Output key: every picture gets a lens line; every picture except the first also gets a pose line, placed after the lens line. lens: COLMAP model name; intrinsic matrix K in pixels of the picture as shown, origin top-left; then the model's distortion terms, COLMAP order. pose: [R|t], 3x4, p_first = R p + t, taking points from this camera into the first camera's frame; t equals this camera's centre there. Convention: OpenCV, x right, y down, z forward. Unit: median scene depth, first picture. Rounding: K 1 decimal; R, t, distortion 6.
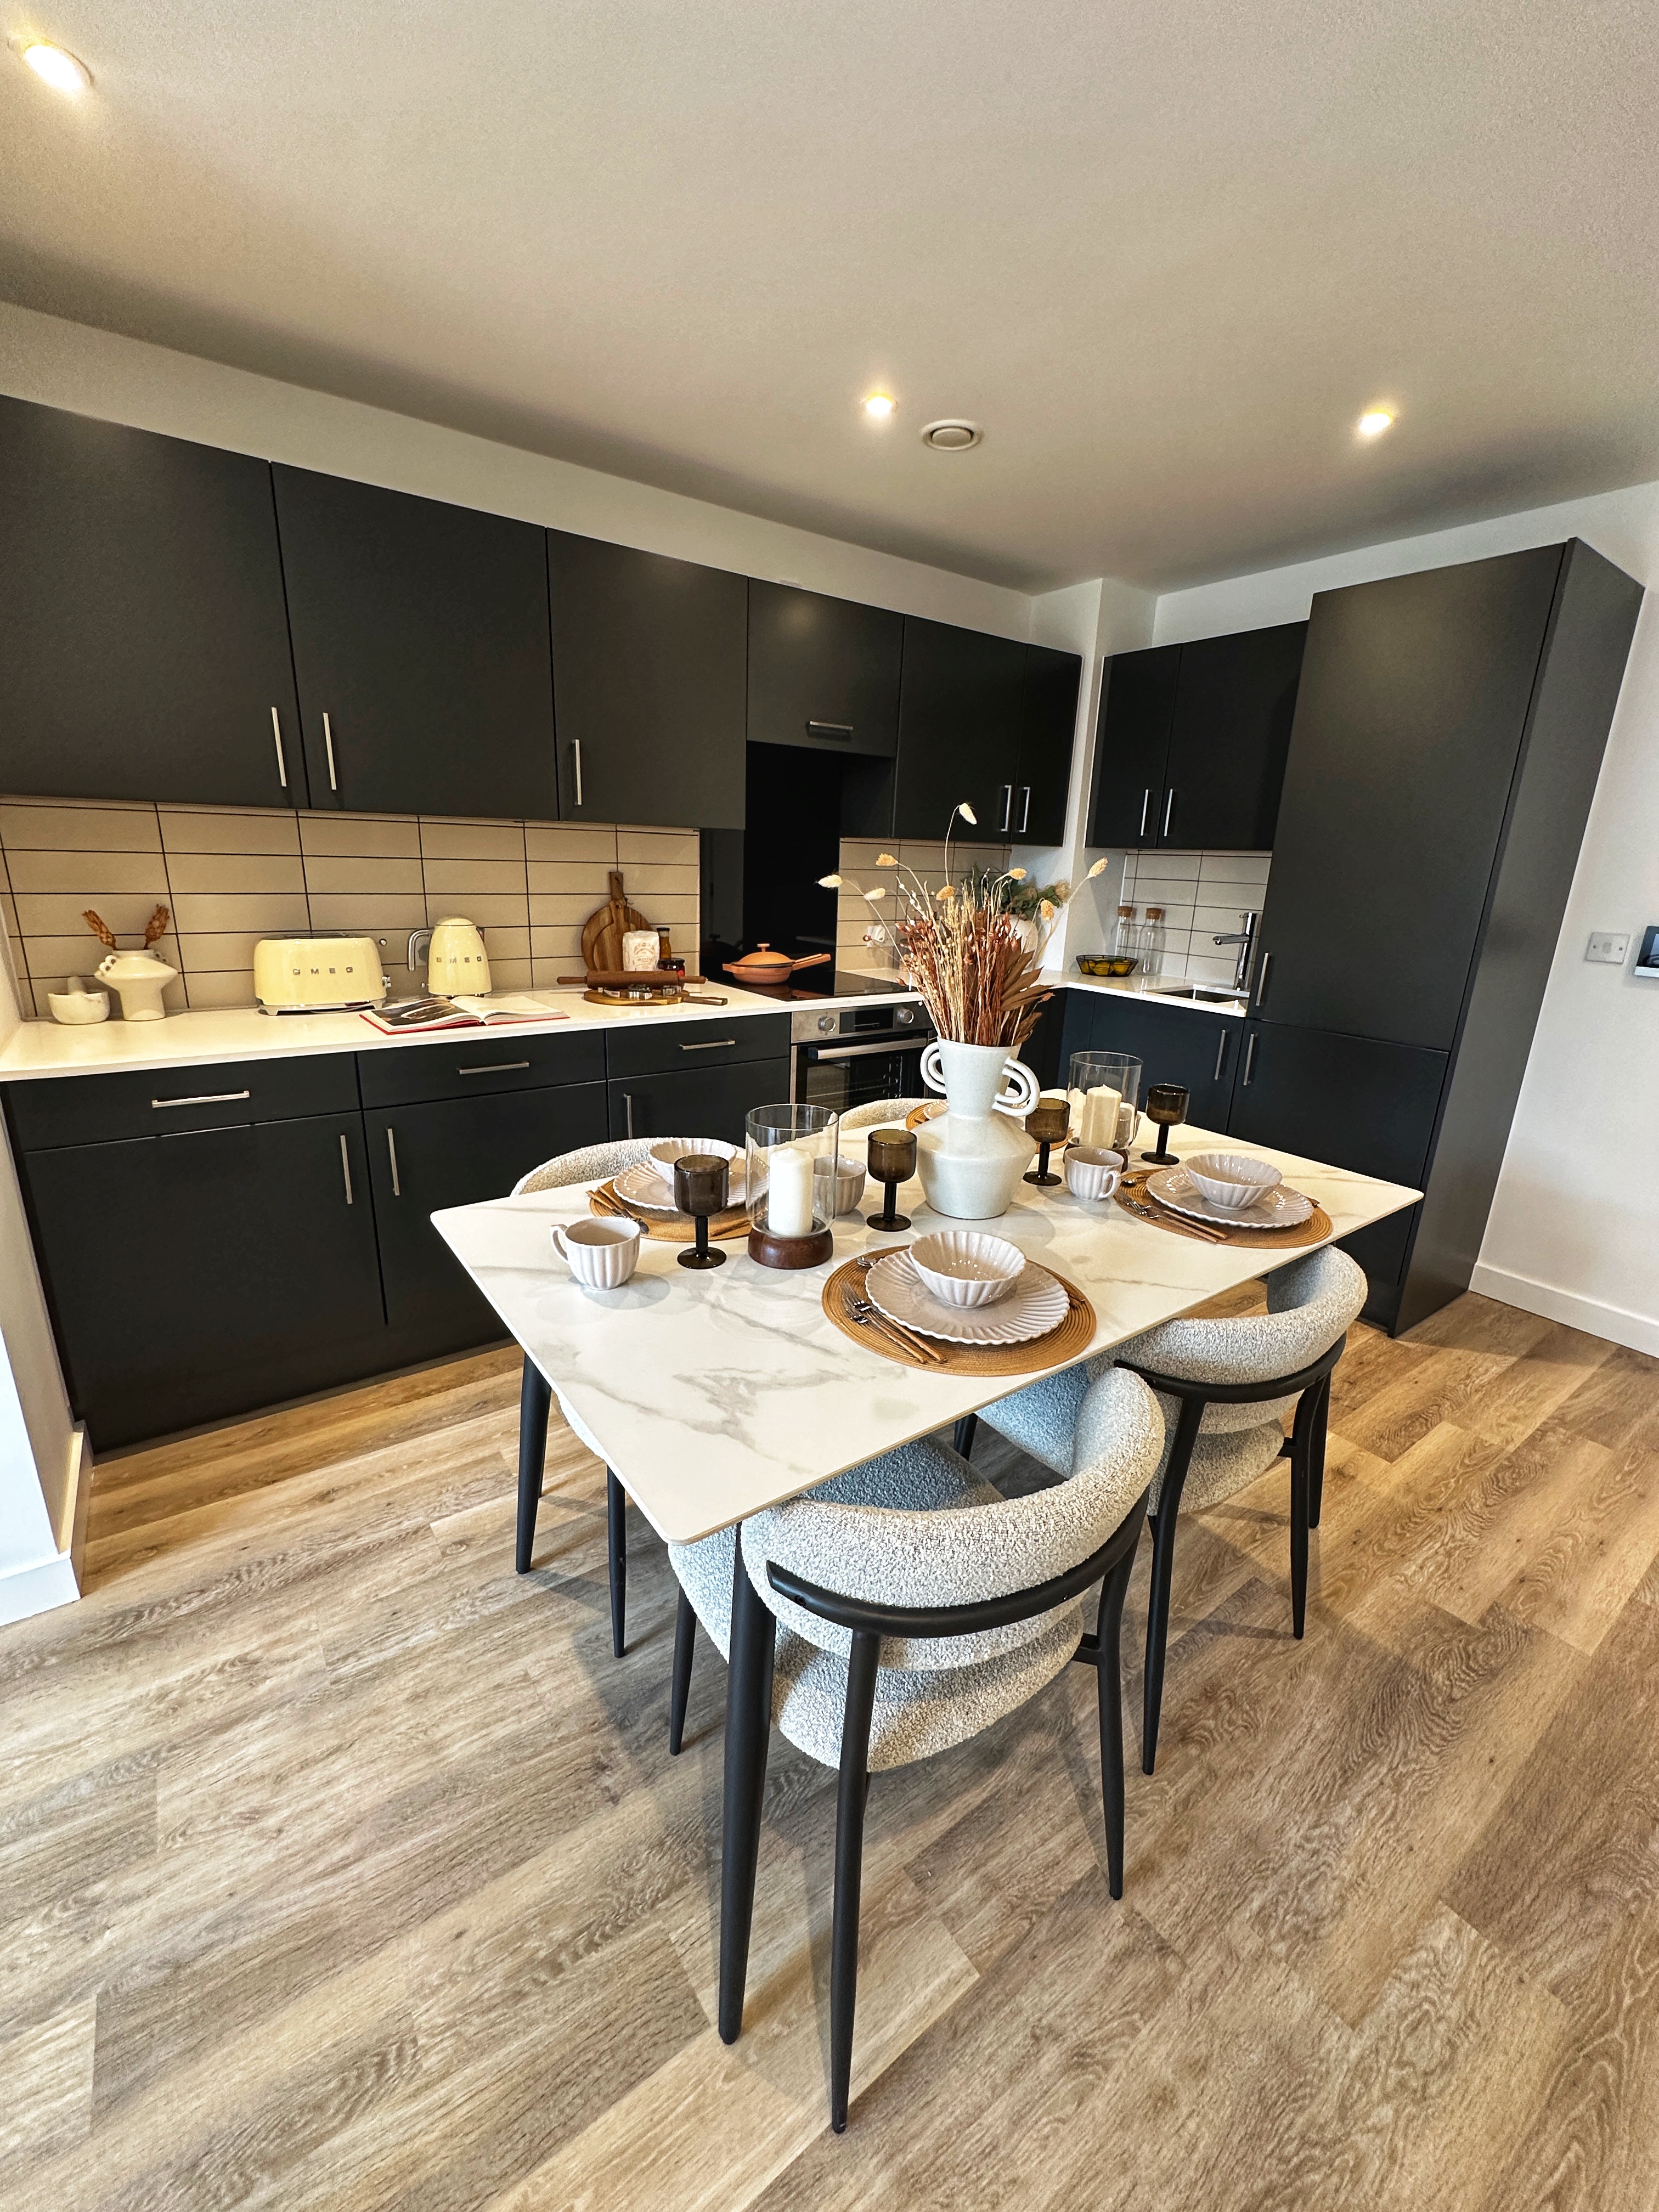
lens RADIAL K [[891.4, 0, 831.4], [0, 891.4, 1101.7], [0, 0, 1]] dist [-0.001285, 0.000875]
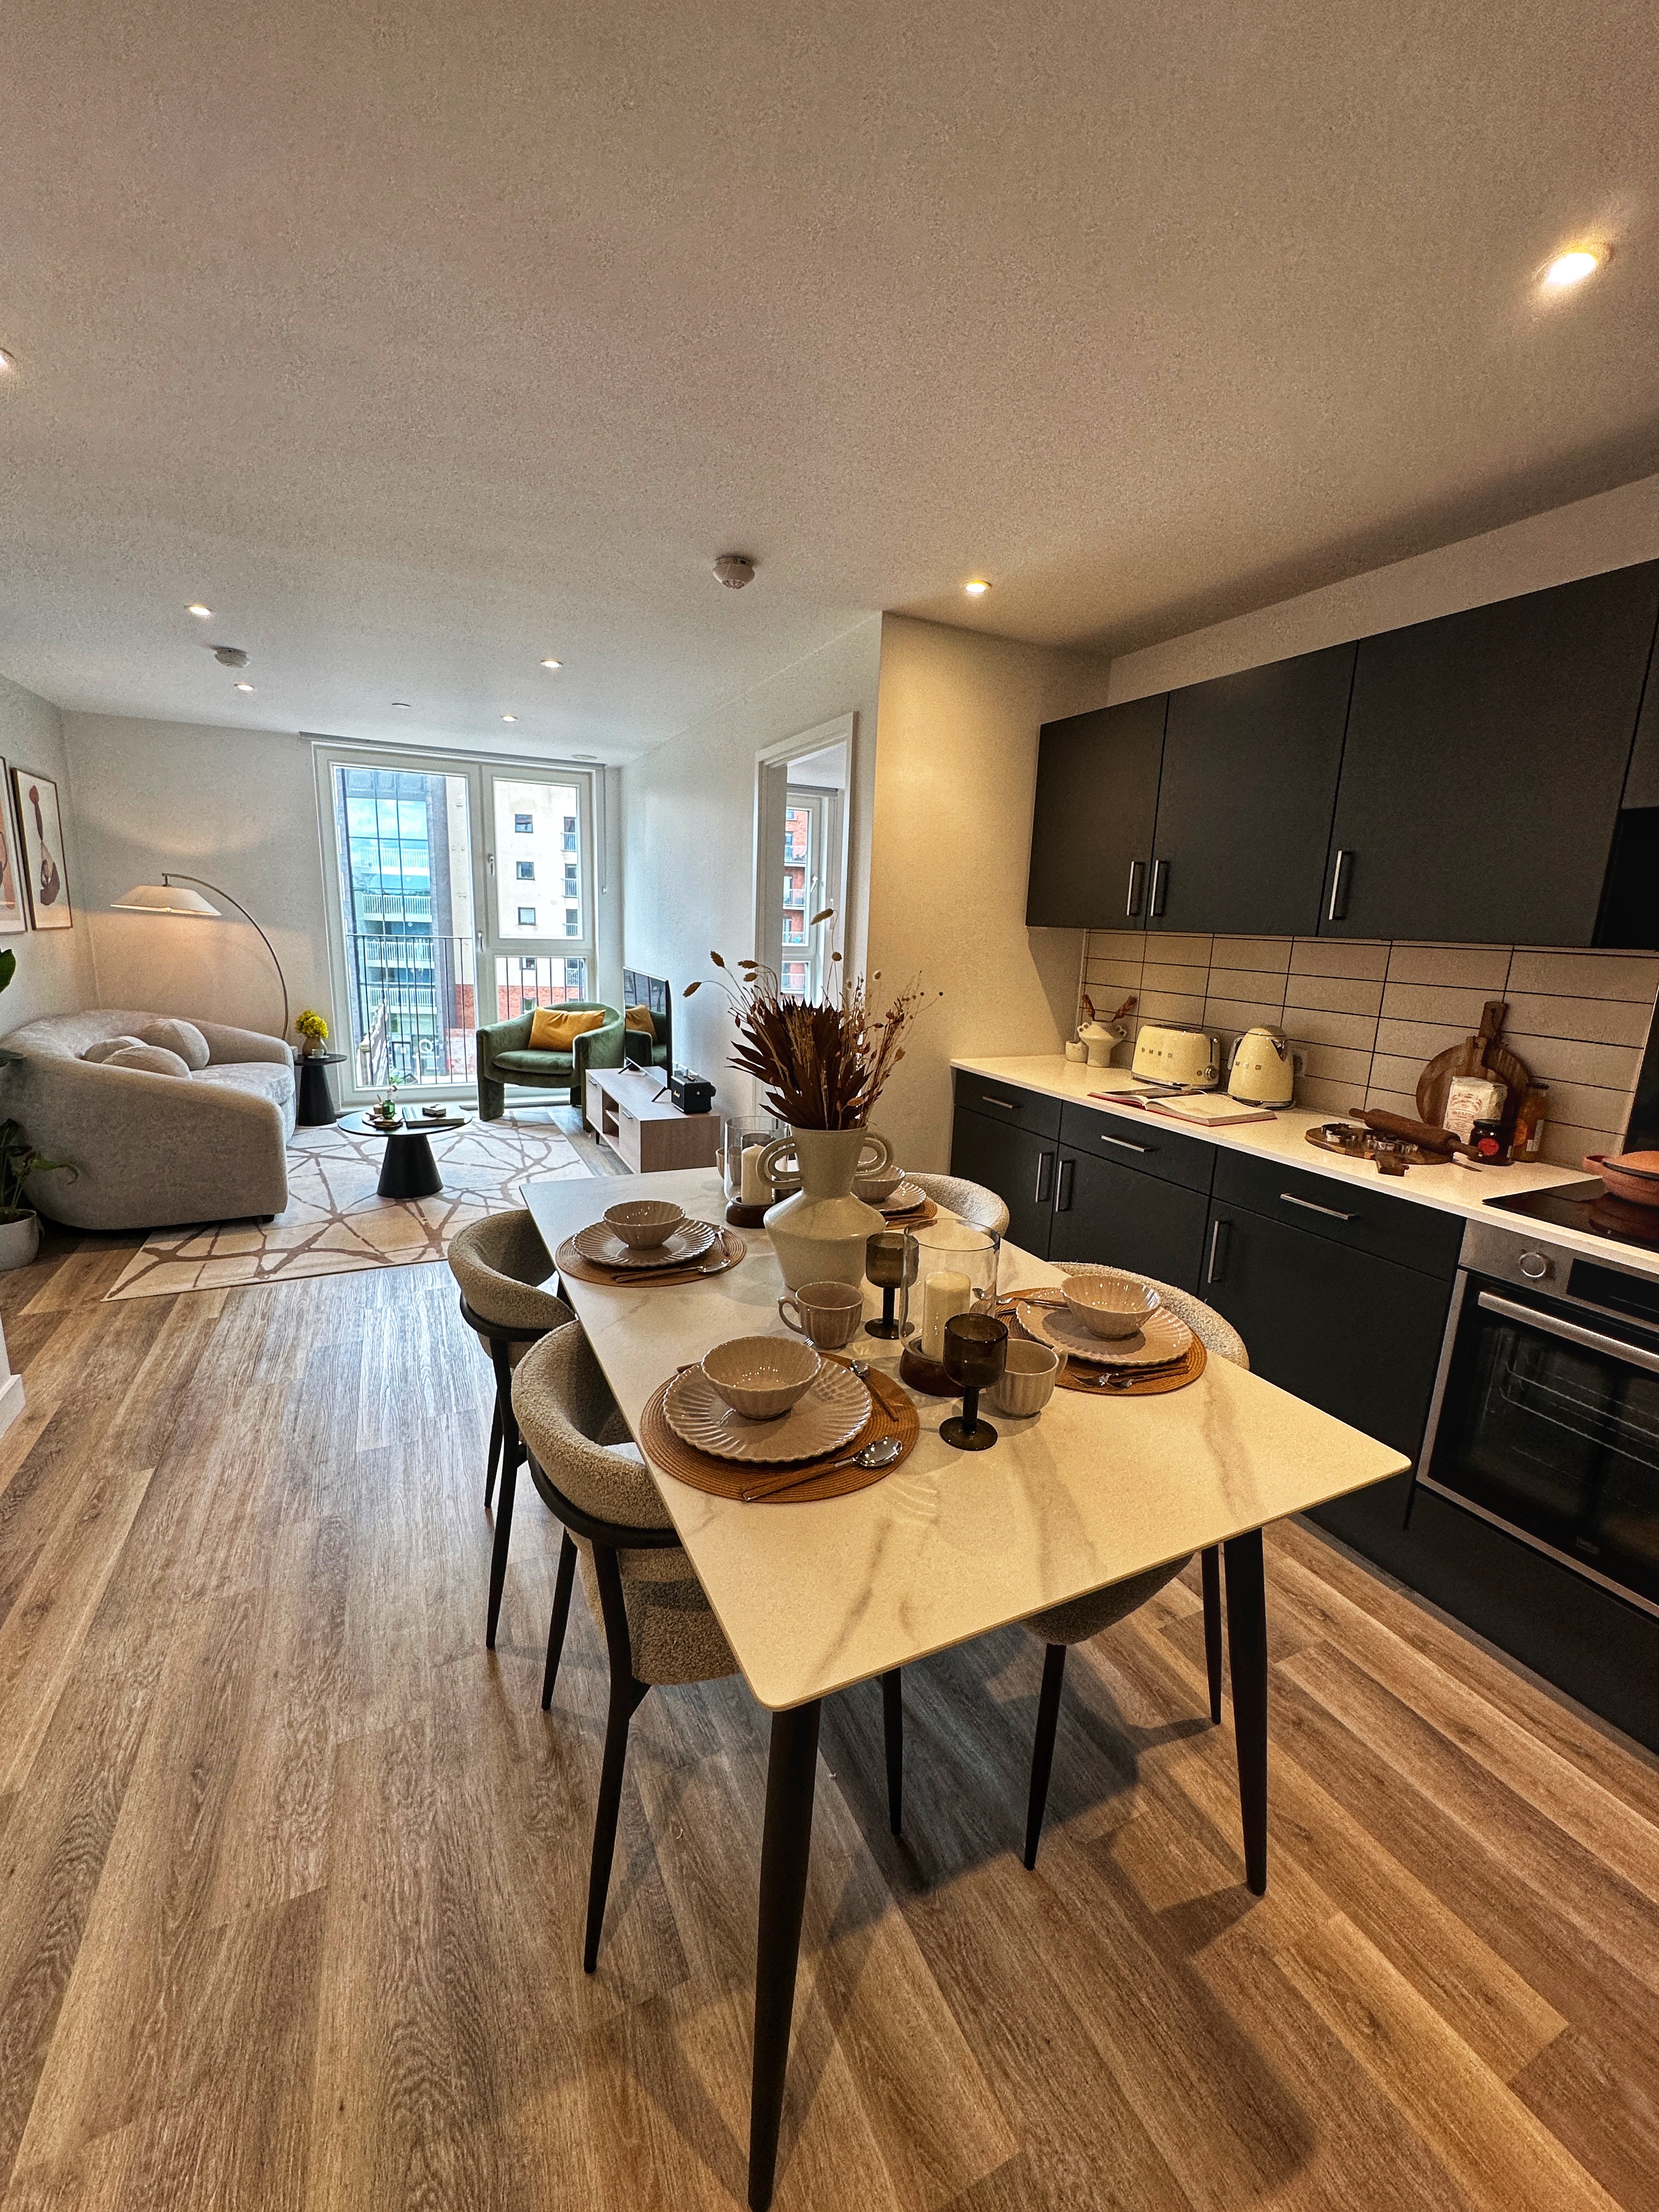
lens RADIAL K [[891.4, 0, 833.1], [0, 891.4, 1108.1], [0, 0, 1]] dist [-0.001285, 0.000875]
pose [[-0.180456, 0.166370, -0.969410, 1.266685], [-0.302622, 0.928391, 0.215664, -0.340405], [0.935872, 0.332283, -0.117186, 1.204690]]
